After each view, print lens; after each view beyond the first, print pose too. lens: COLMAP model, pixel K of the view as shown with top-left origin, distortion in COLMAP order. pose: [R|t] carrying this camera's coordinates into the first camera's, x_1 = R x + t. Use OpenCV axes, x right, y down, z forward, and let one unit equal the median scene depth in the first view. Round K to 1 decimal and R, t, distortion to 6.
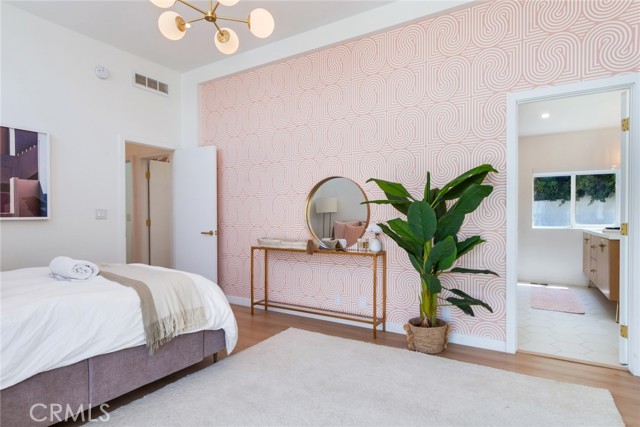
lens RADIAL K [[343.8, 0, 325.0], [0, 343.8, 217.4], [0, 0, 1]] dist [-0.002871, 0.000680]
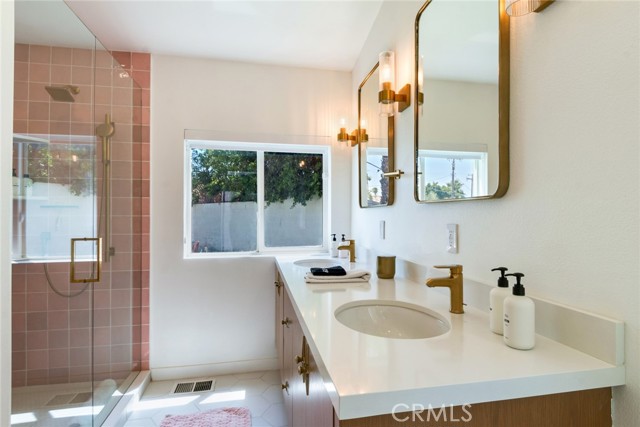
lens RADIAL K [[343.8, 0, 323.4], [0, 343.8, 212.2], [0, 0, 1]] dist [-0.002871, 0.000680]
pose [[0.739587, 0.013083, 0.672934, 0.435413], [-0.004987, 0.999890, -0.013958, -0.025435], [-0.673043, 0.006968, 0.739571, 0.543657]]
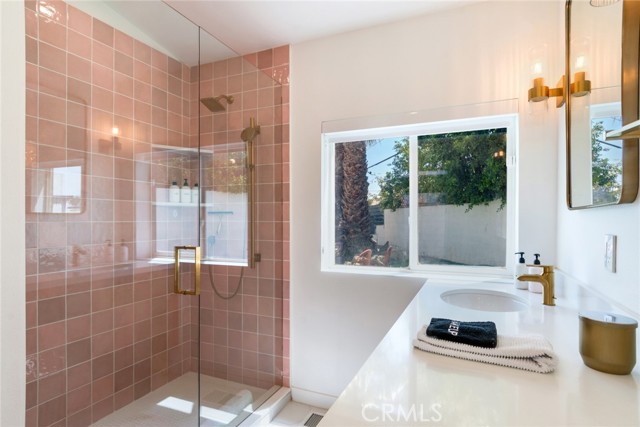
lens RADIAL K [[343.8, 0, 320.0], [0, 343.8, 219.7], [0, 0, 1]] dist [-0.002871, 0.000680]
pose [[0.990333, 0.008299, 0.138464, 0.546526], [-0.008410, 0.999965, 0.000219, -0.028359], [-0.138457, -0.001382, 0.990367, 0.611565]]
